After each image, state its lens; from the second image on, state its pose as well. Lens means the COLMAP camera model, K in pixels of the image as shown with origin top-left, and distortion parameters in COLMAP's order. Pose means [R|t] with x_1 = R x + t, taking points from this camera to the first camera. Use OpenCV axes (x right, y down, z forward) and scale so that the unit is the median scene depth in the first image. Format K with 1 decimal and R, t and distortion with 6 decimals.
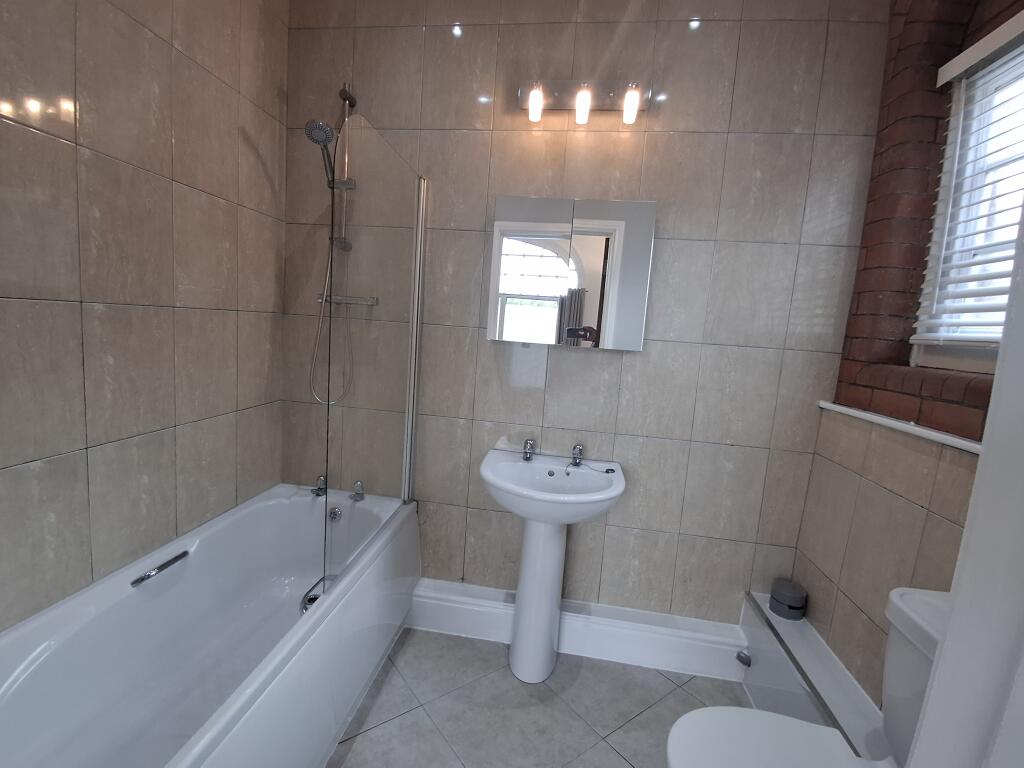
lens RADIAL K [[475.4, 0, 483.9], [0, 475.4, 386.3], [0, 0, 1]] dist [0.009185, -0.019529]
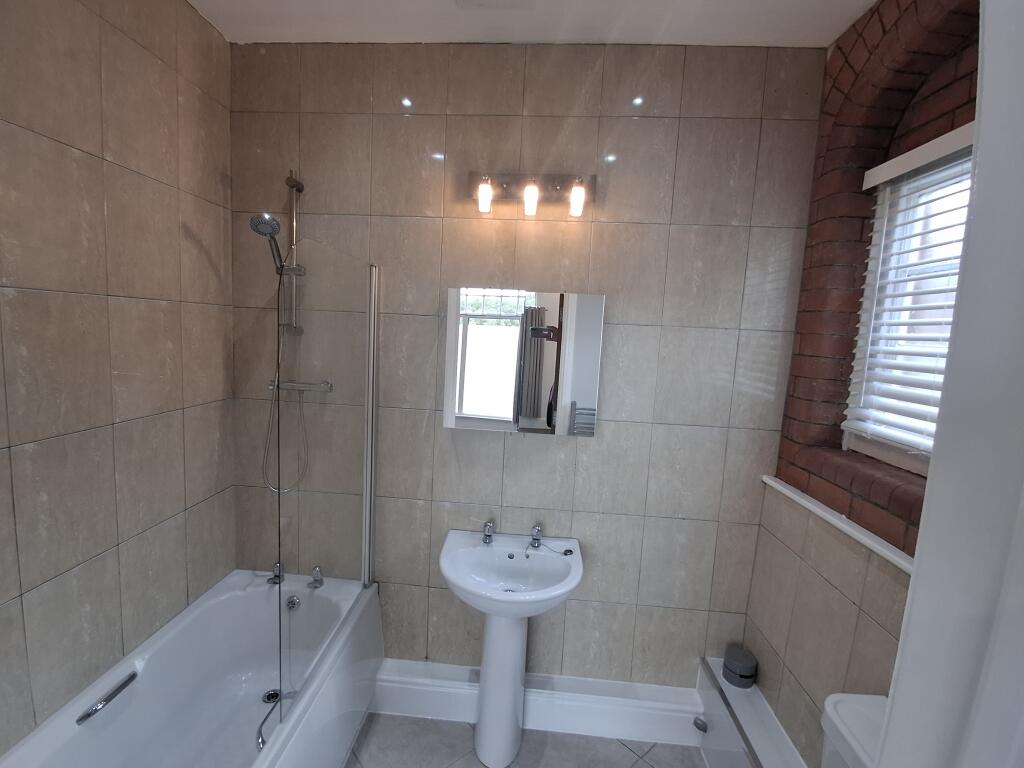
lens RADIAL K [[479.3, 0, 484.0], [0, 479.3, 384.8], [0, 0, 1]] dist [-0.000462, -0.009227]
pose [[0.997024, -0.027759, 0.071919, 0.021285], [0.028333, 0.999574, -0.006977, -0.174497], [-0.071694, 0.008993, 0.997386, -0.012099]]
